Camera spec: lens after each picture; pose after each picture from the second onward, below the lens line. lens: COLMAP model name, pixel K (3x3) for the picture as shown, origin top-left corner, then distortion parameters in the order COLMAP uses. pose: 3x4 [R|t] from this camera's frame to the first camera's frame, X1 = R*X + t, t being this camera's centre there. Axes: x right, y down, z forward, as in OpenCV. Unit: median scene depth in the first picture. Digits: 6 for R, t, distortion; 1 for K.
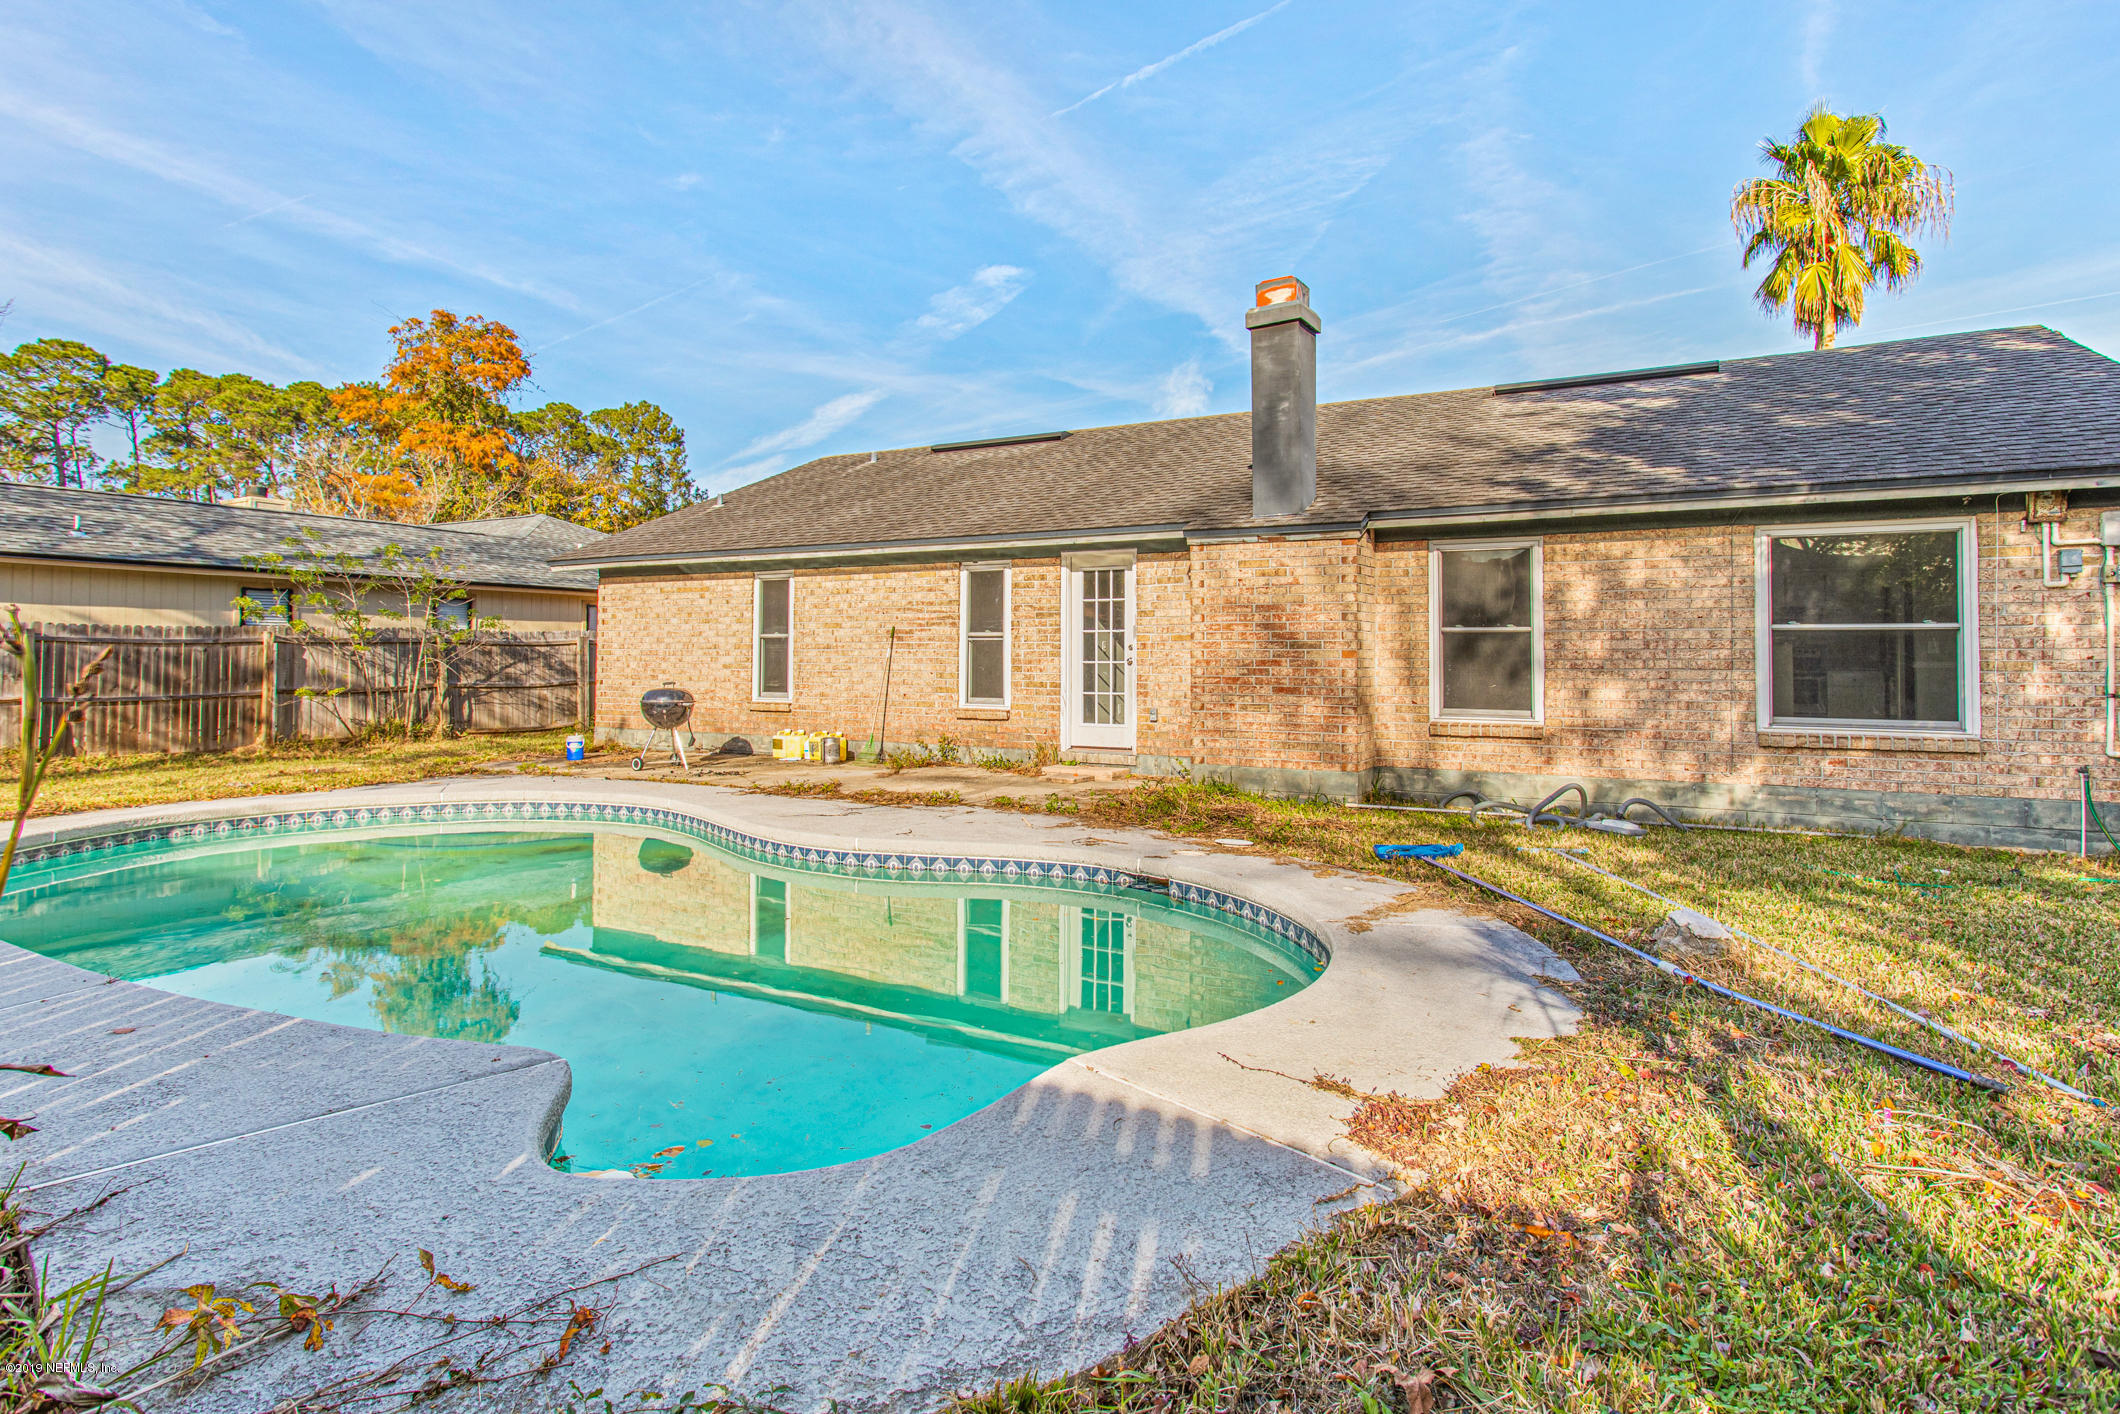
lens RADIAL K [[1061.3, 0, 1066.5], [0, 1061.3, 643.5], [0, 0, 1]] dist [0.003486, 0.000873]
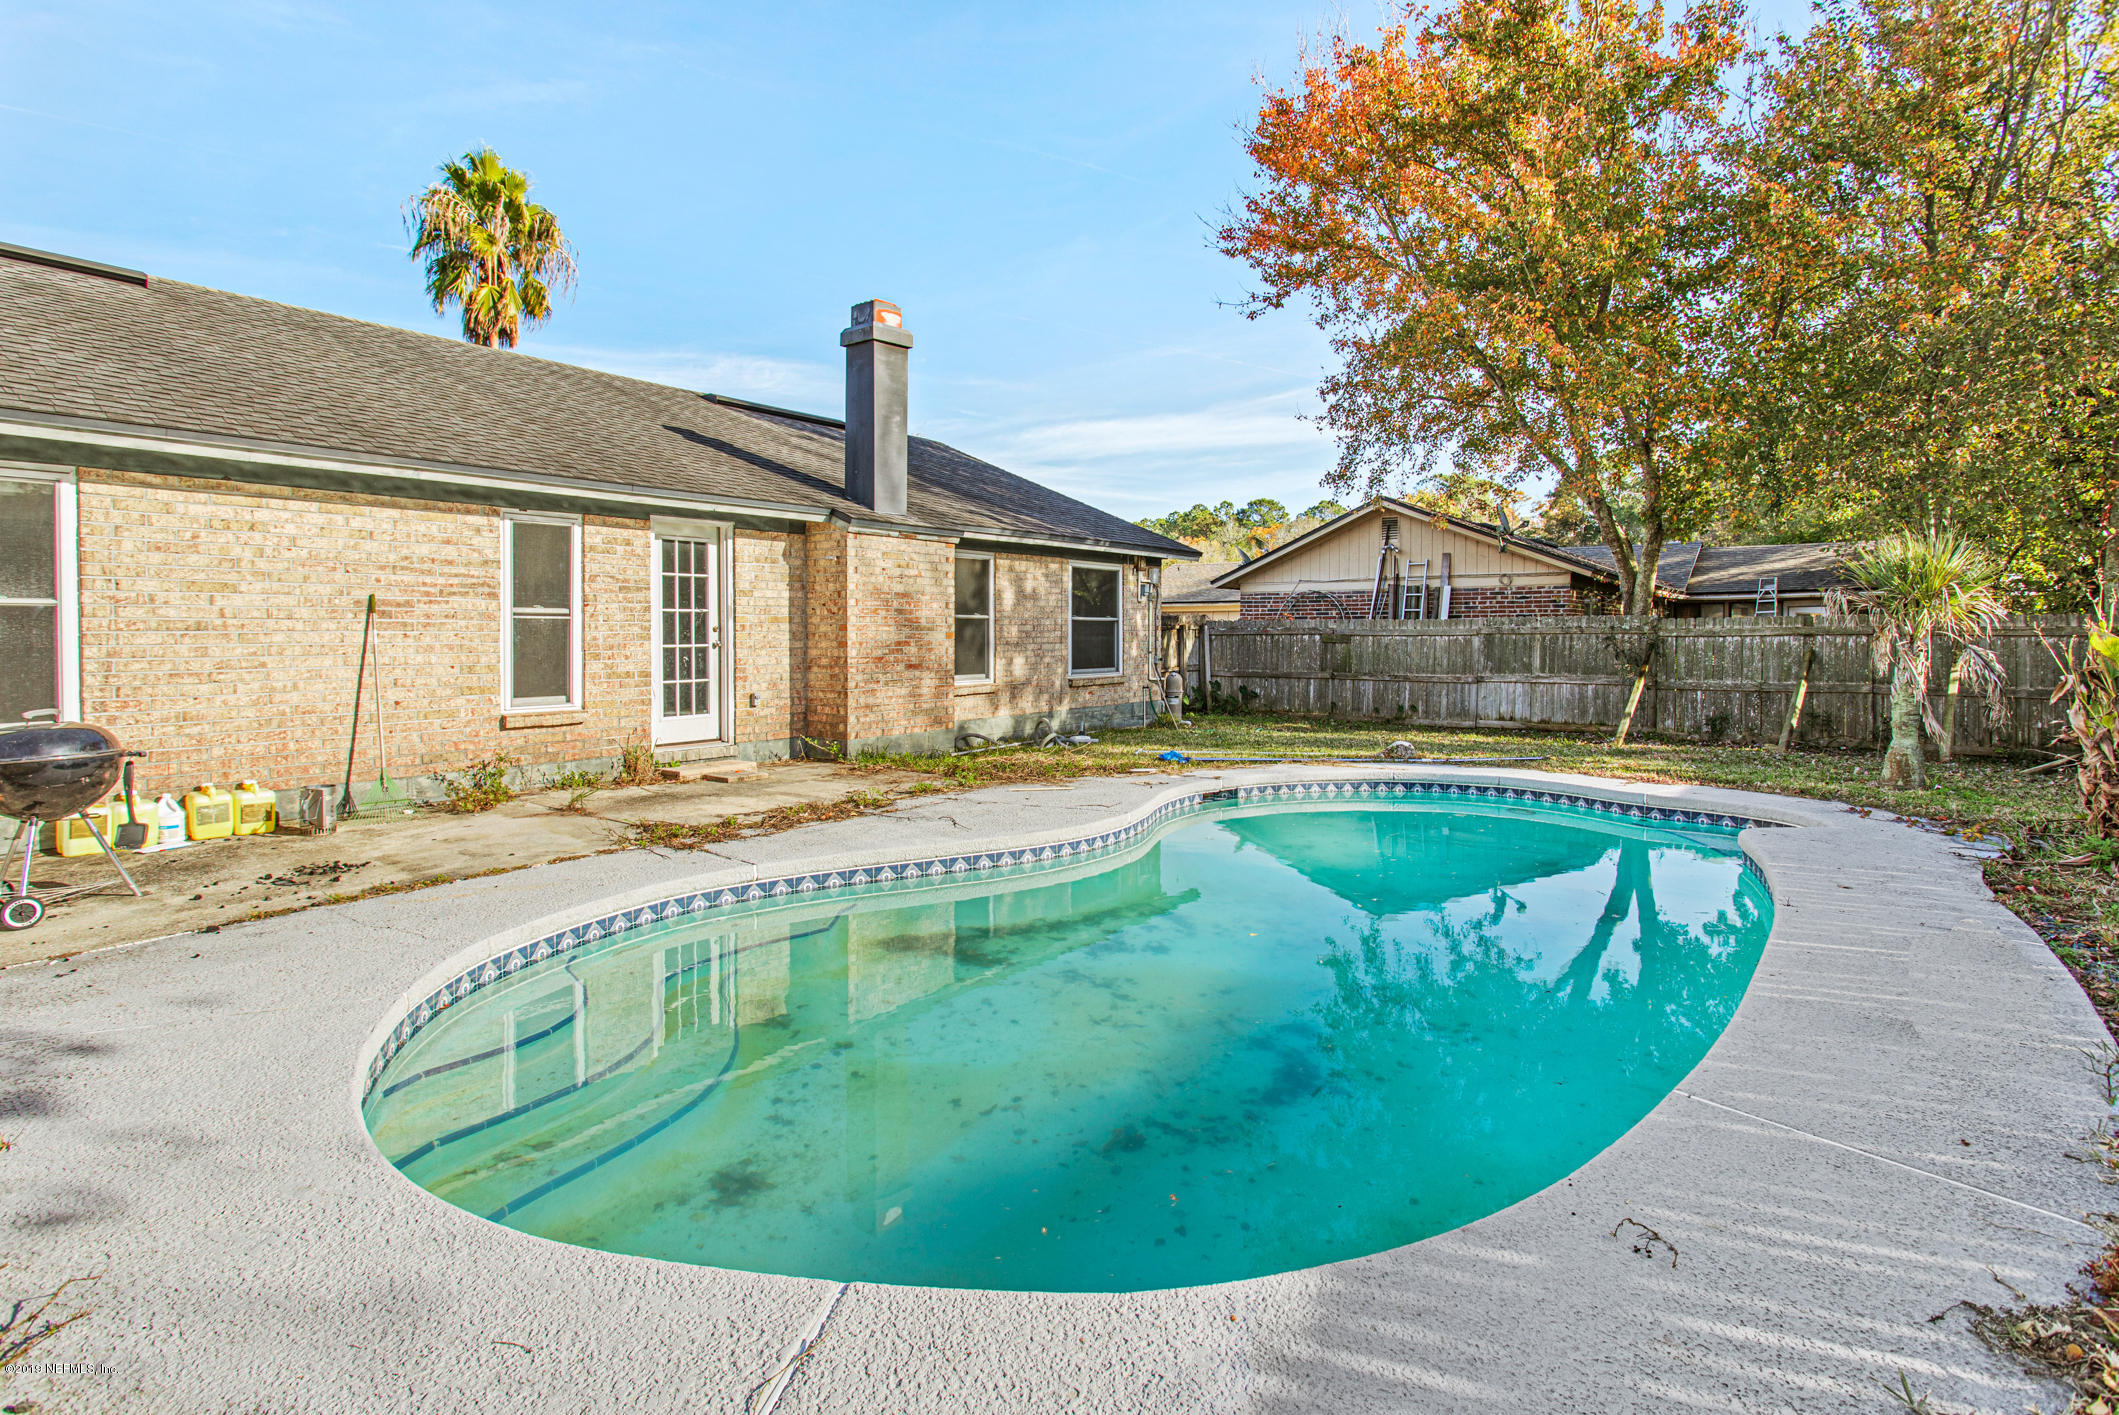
lens RADIAL K [[1049.9, 0, 1065.3], [0, 1049.9, 630.8], [0, 0, 1]] dist [0.002719, 0.000665]
pose [[0.147134, -0.002562, 0.989113, -0.777409], [-0.010091, 0.999941, 0.004091, -0.001552], [-0.989065, -0.010583, 0.147099, 0.560987]]
